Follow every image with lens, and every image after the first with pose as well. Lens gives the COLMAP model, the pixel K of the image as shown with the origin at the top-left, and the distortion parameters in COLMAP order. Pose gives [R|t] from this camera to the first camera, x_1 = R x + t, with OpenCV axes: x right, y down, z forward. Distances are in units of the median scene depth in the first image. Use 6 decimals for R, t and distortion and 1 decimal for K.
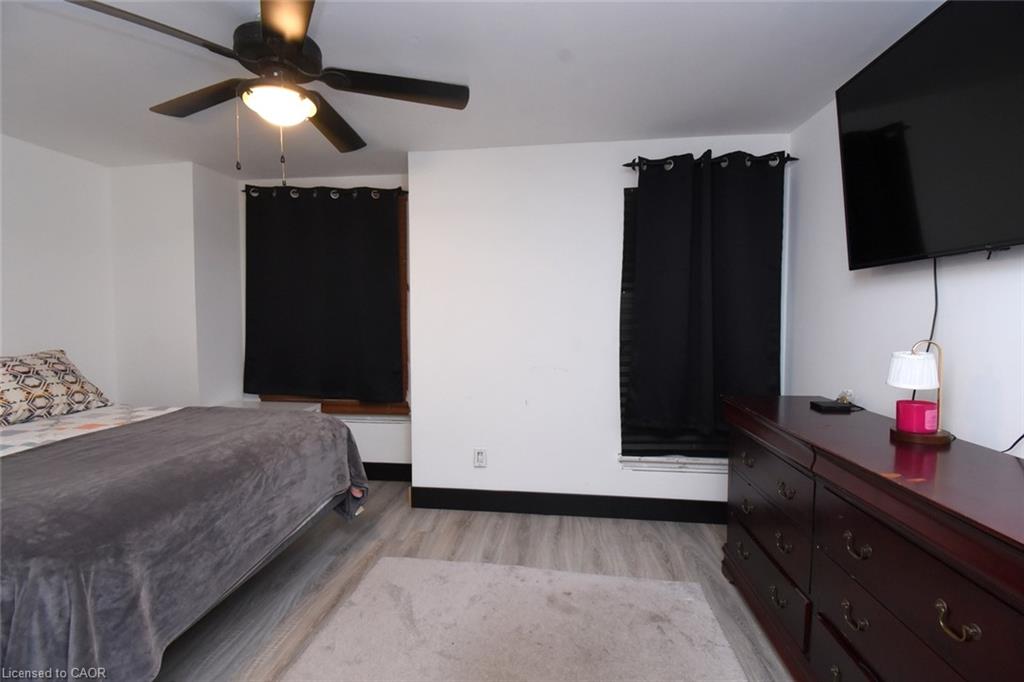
lens RADIAL K [[449.7, 0, 505.7], [0, 449.7, 342.5], [0, 0, 1]] dist [0.019657, -0.026443]
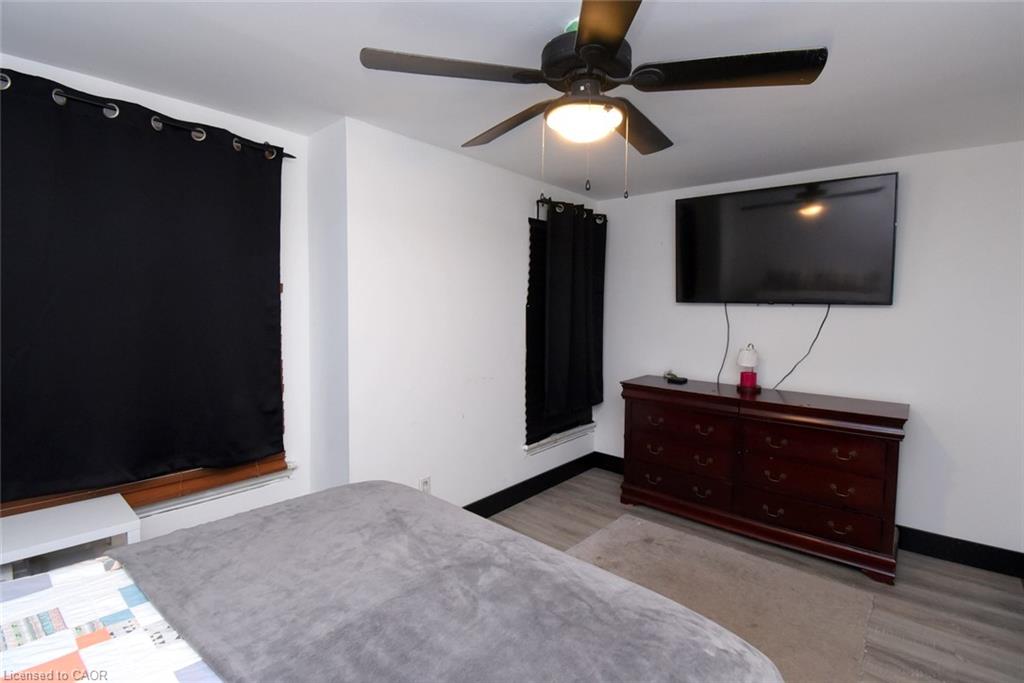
lens RADIAL K [[475.3, 0, 476.1], [0, 475.3, 325.7], [0, 0, 1]] dist [-0.003182, -0.017807]
pose [[0.561517, -0.026654, 0.827036, -0.834019], [0.035874, 0.999325, 0.007849, -0.072863], [-0.826687, 0.025262, 0.562095, 0.412829]]
